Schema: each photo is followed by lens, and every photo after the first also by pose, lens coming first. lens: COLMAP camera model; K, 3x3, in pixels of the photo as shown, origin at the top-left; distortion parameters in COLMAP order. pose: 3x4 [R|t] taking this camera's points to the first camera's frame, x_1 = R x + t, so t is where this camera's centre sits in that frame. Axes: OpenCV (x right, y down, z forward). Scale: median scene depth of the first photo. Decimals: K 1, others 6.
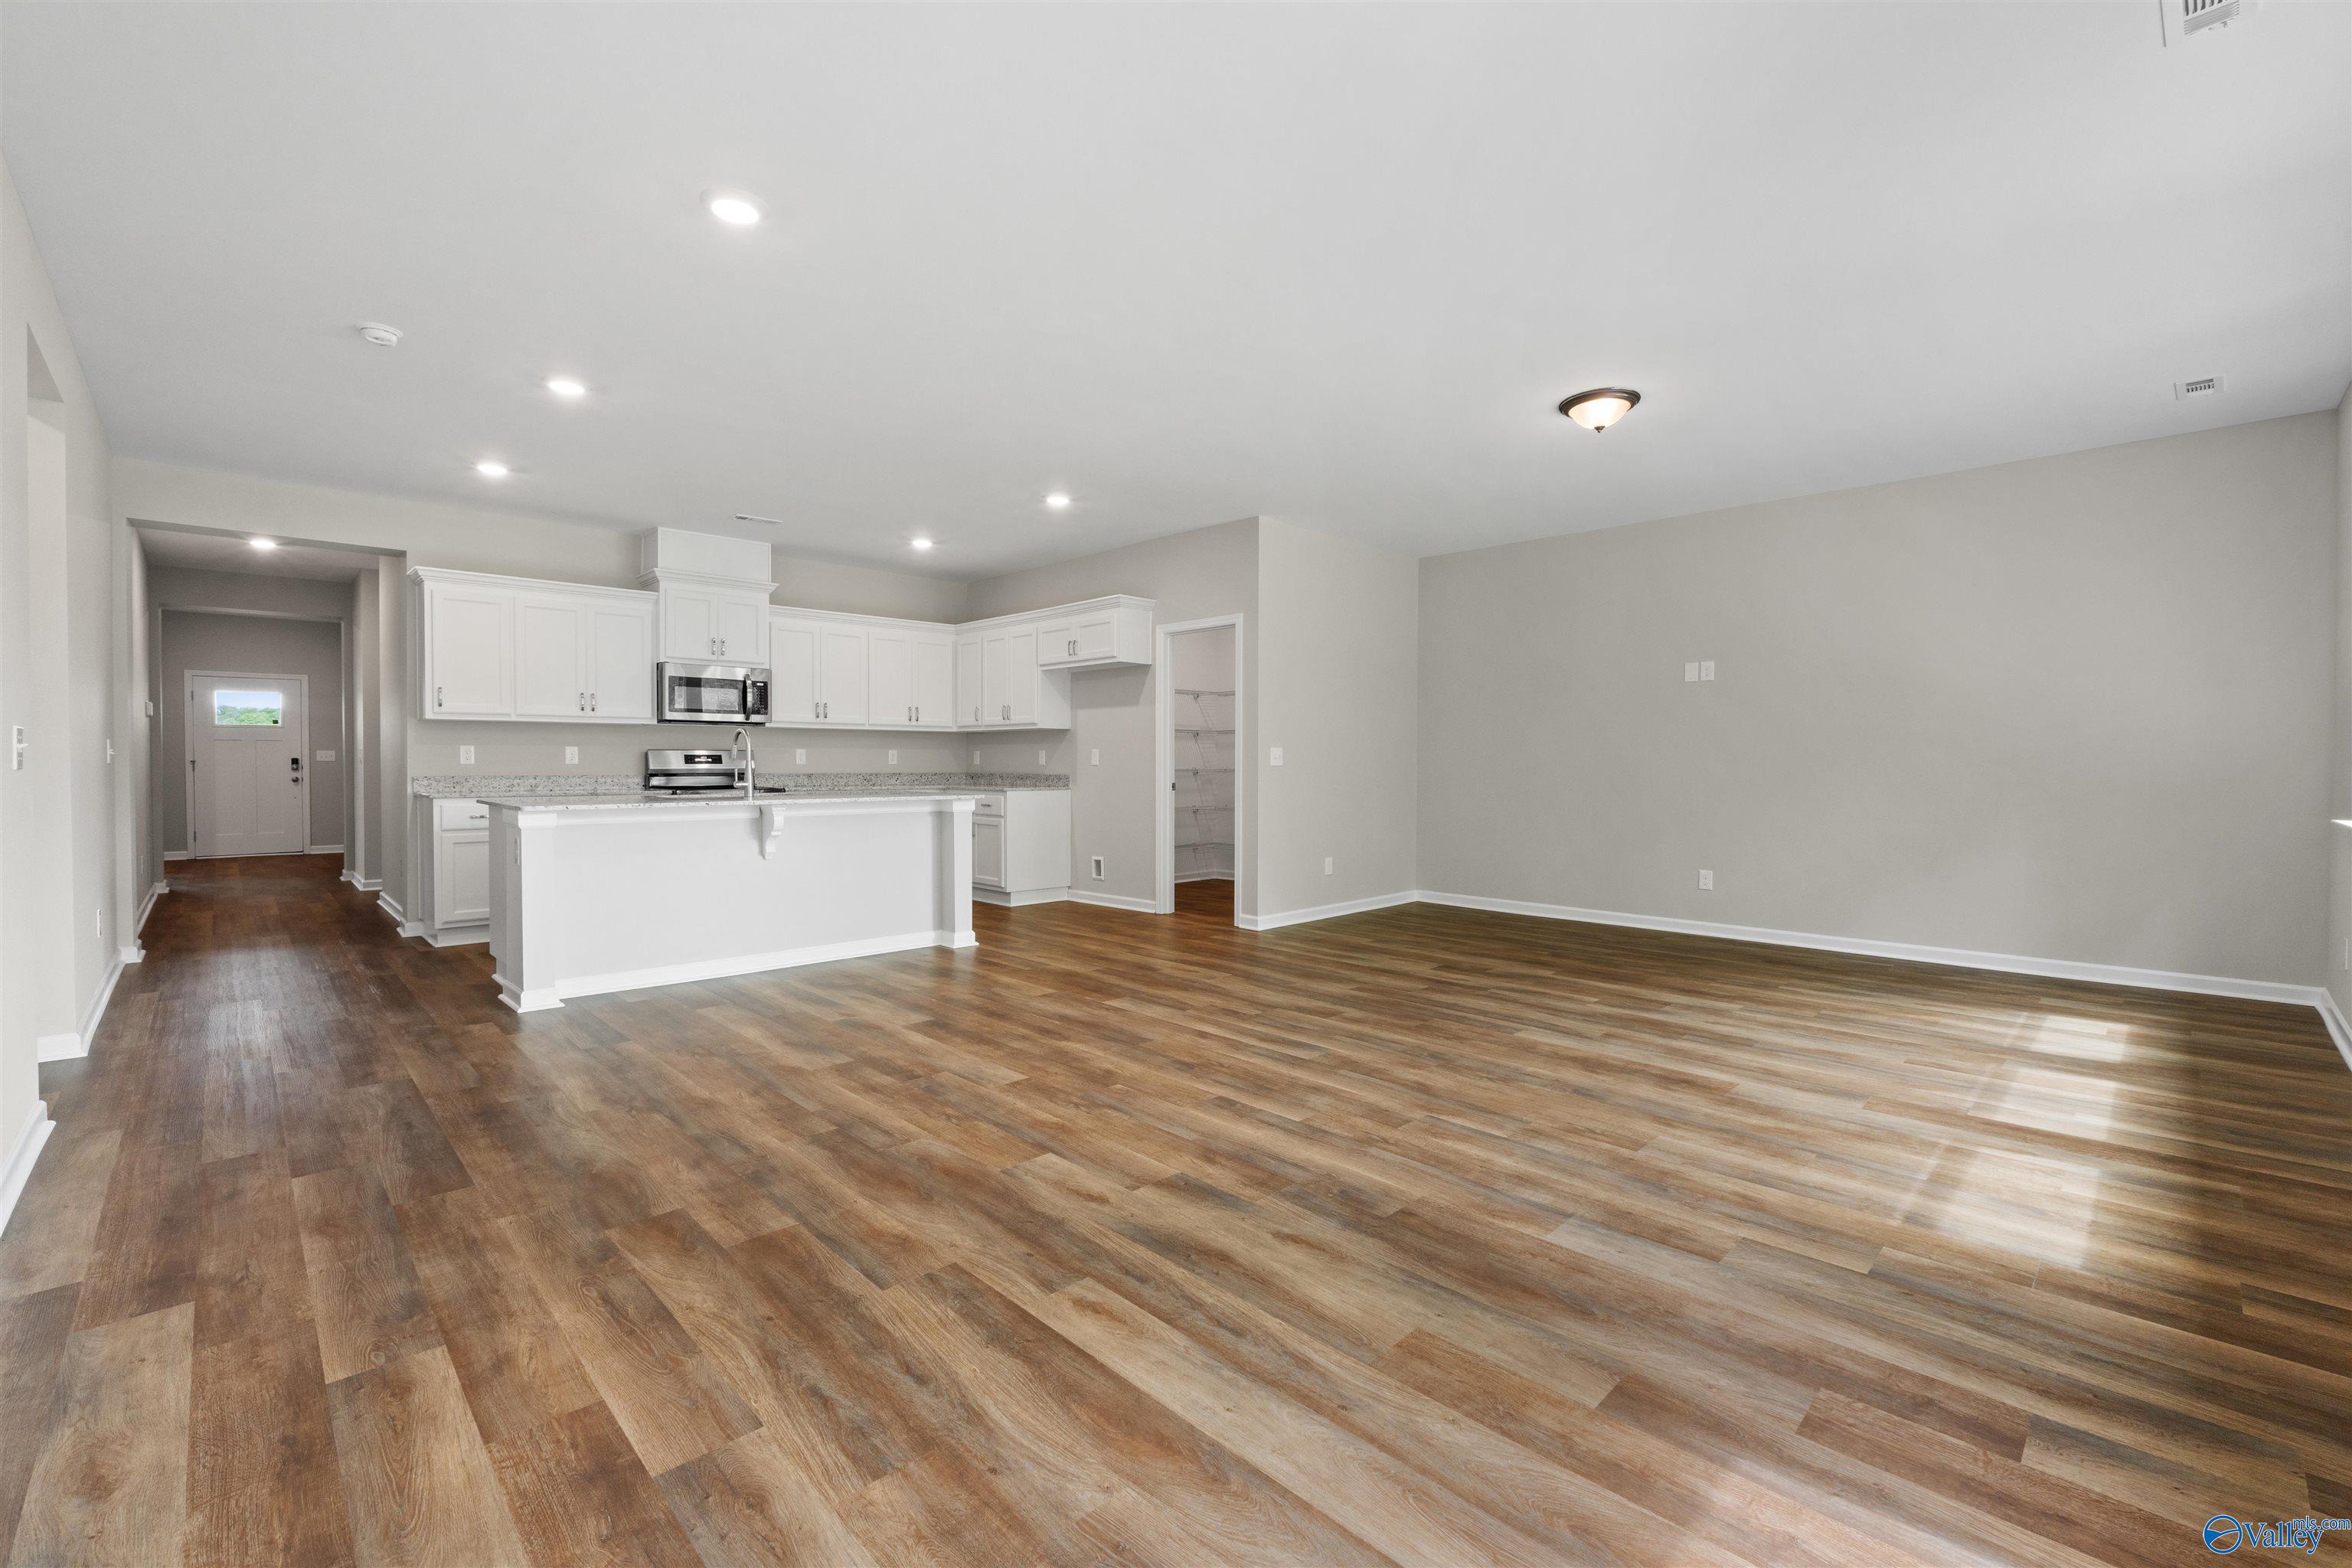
lens RADIAL K [[995.3, 0, 1176.0], [0, 995.3, 784.0], [0, 0, 1]] dist [-0.012130, 0.000355]
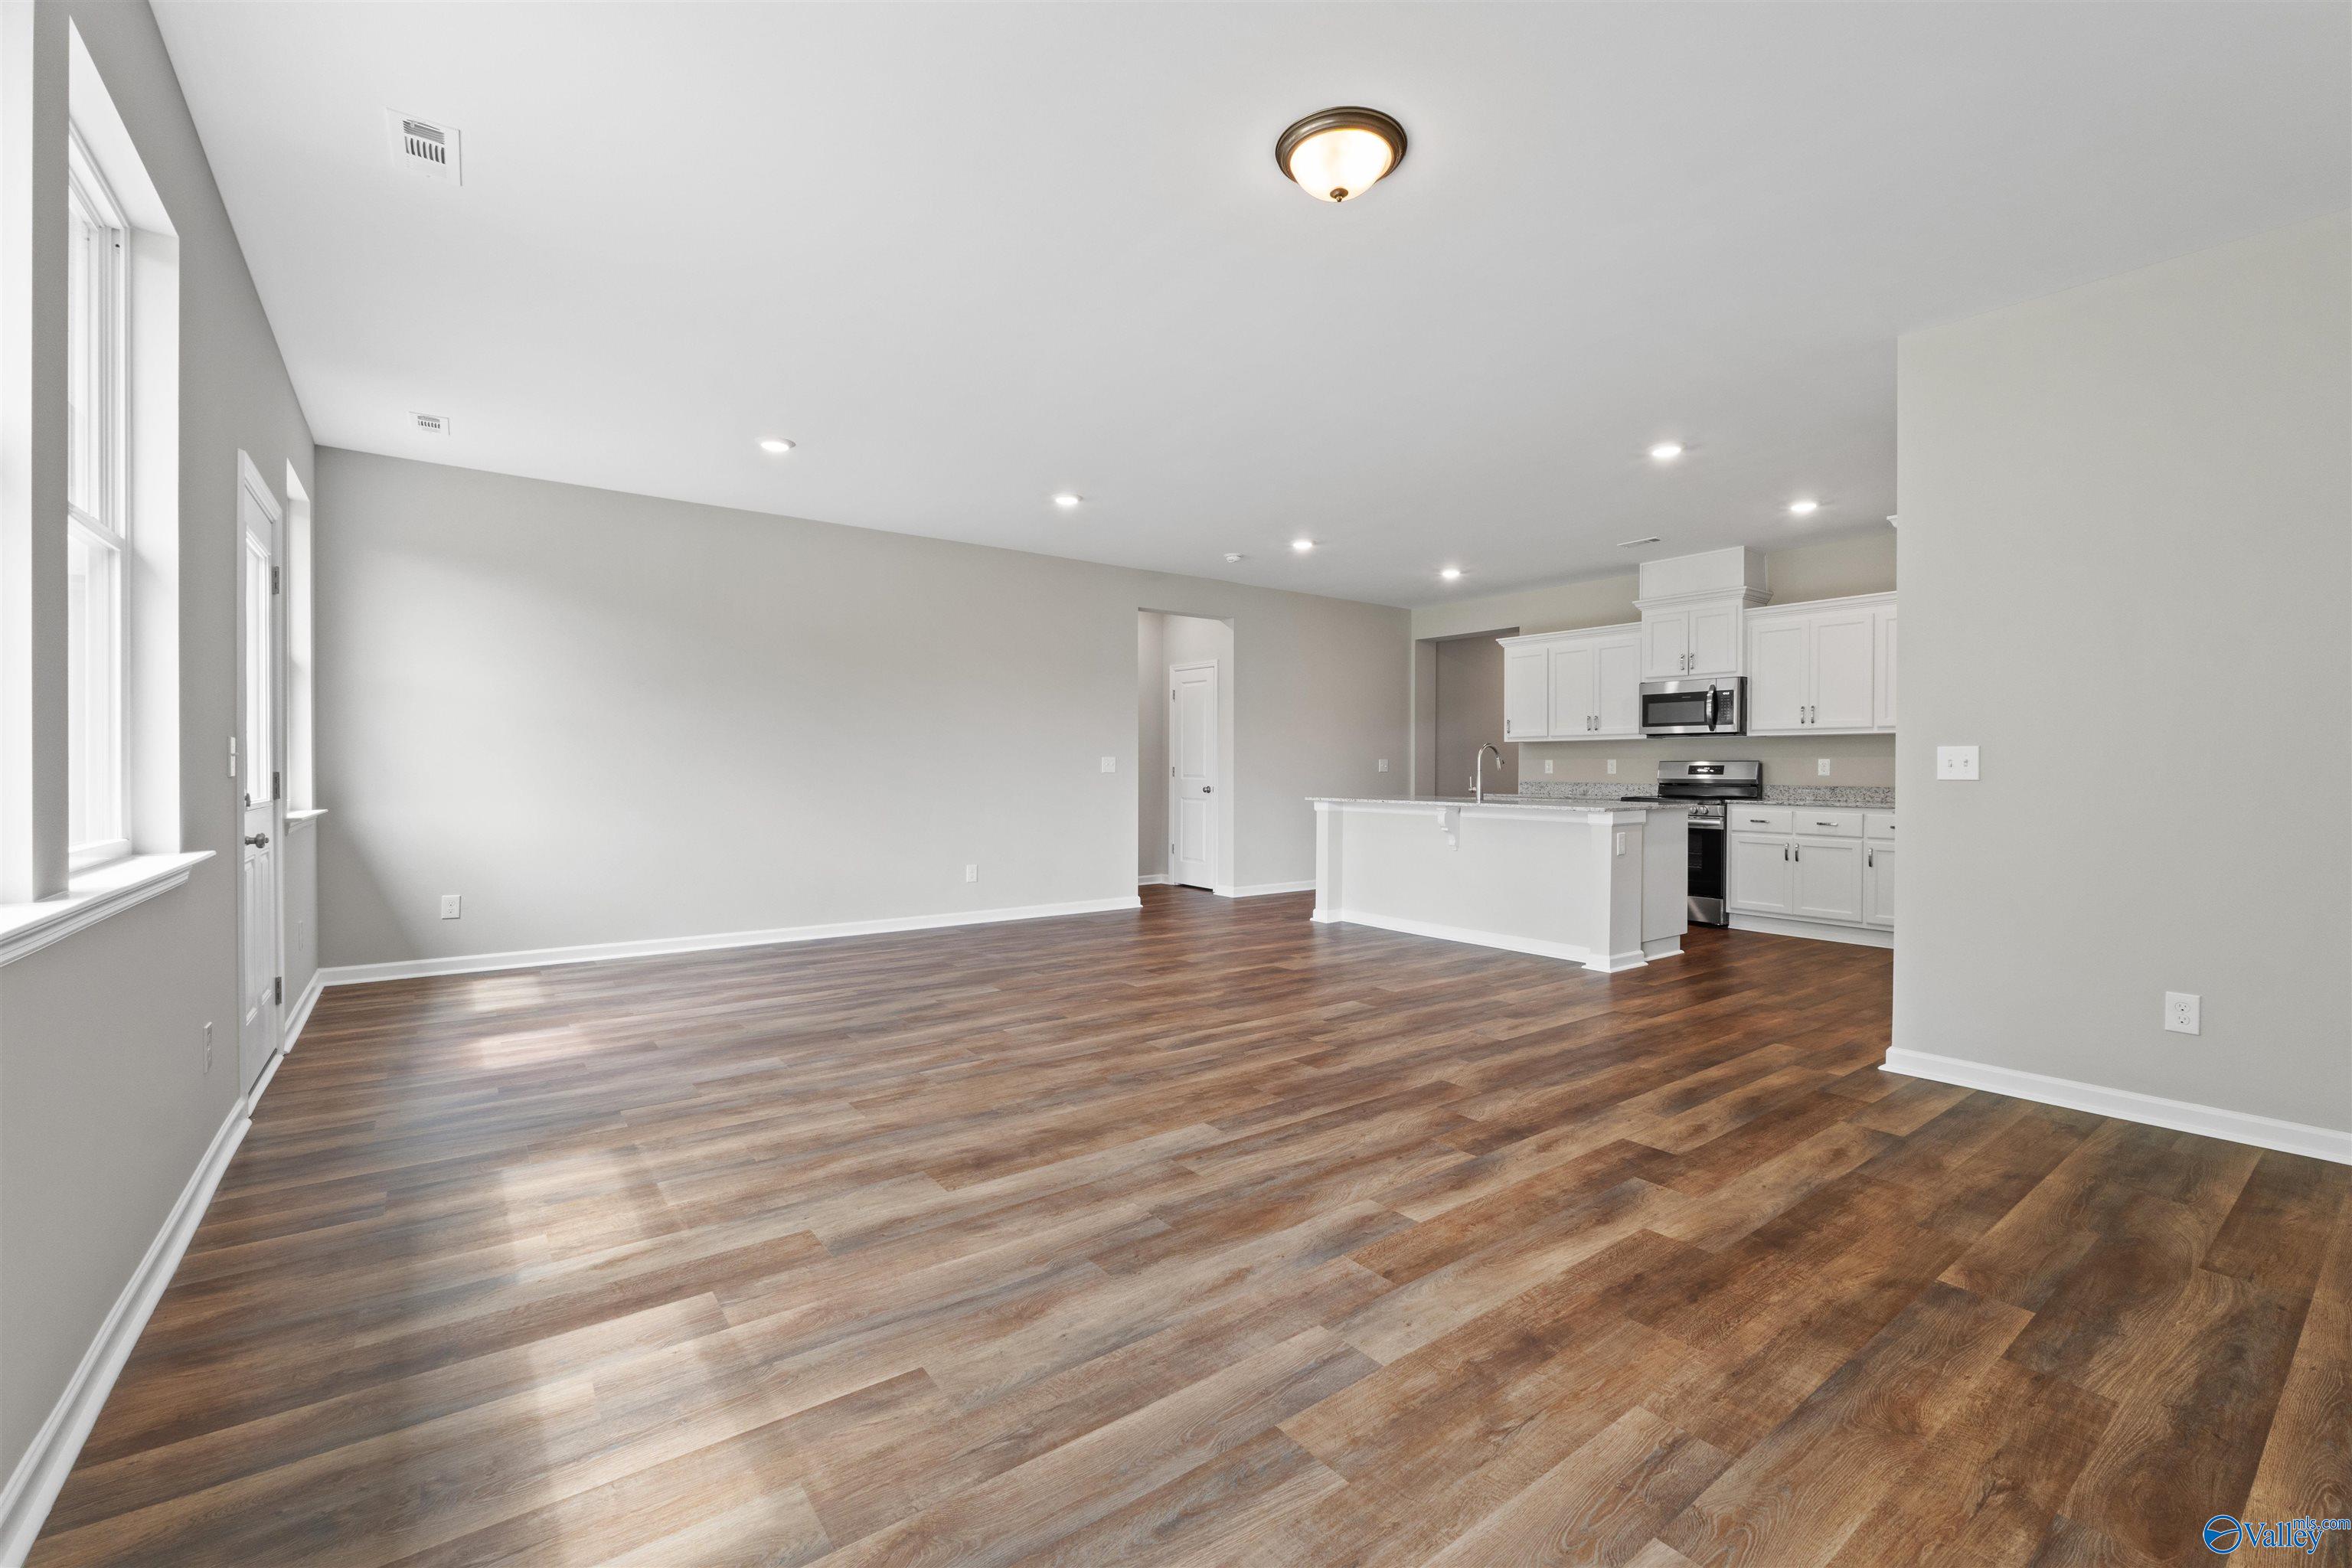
lens RADIAL K [[988.9, 0, 1203.5], [0, 988.9, 778.0], [0, 0, 1]] dist [-0.000154, -0.000143]
pose [[-0.117243, 0.006717, -0.993080, 0.668797], [-0.024202, 0.999661, 0.009619, -0.015078], [0.992808, 0.025163, -0.117041, 0.655408]]
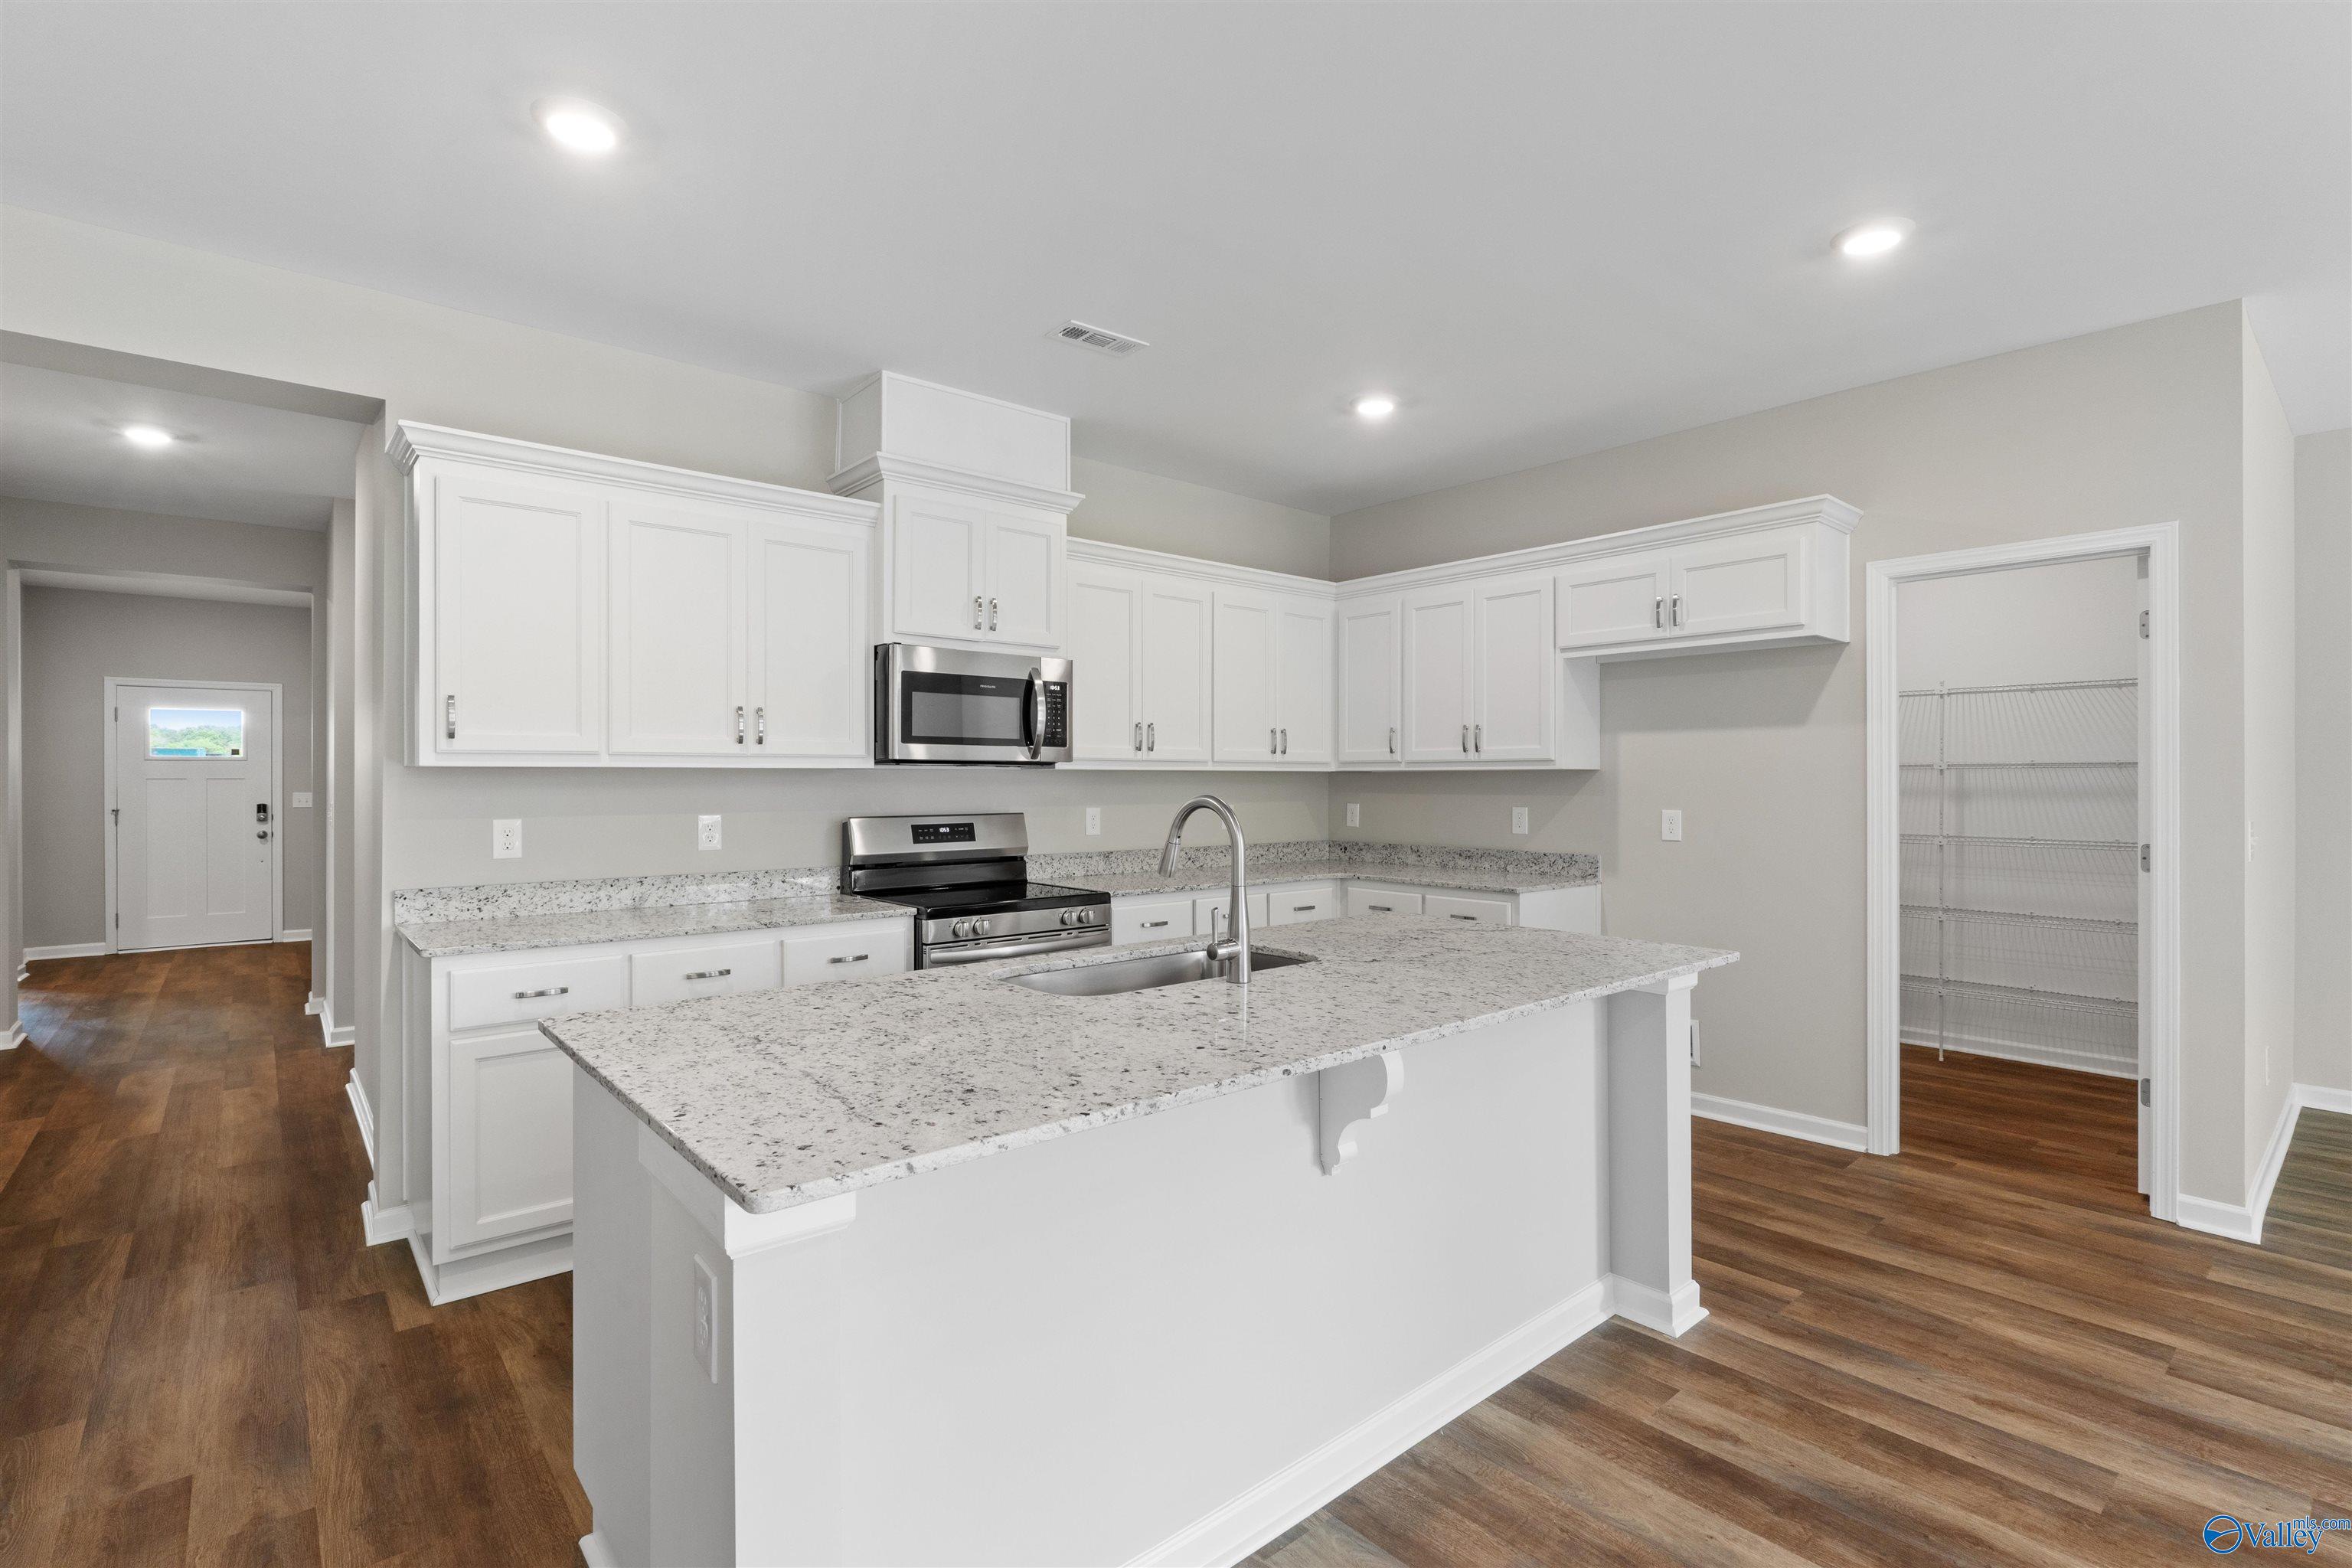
lens RADIAL K [[1090.7, 0, 1176.0], [0, 1090.7, 784.0], [0, 0, 1]] dist [-0.009709, 0.000090]
pose [[0.997970, -0.002003, -0.063650, -0.348233], [0.000844, 0.999834, -0.018223, -0.043808], [0.063676, 0.018132, 0.997806, 0.479130]]
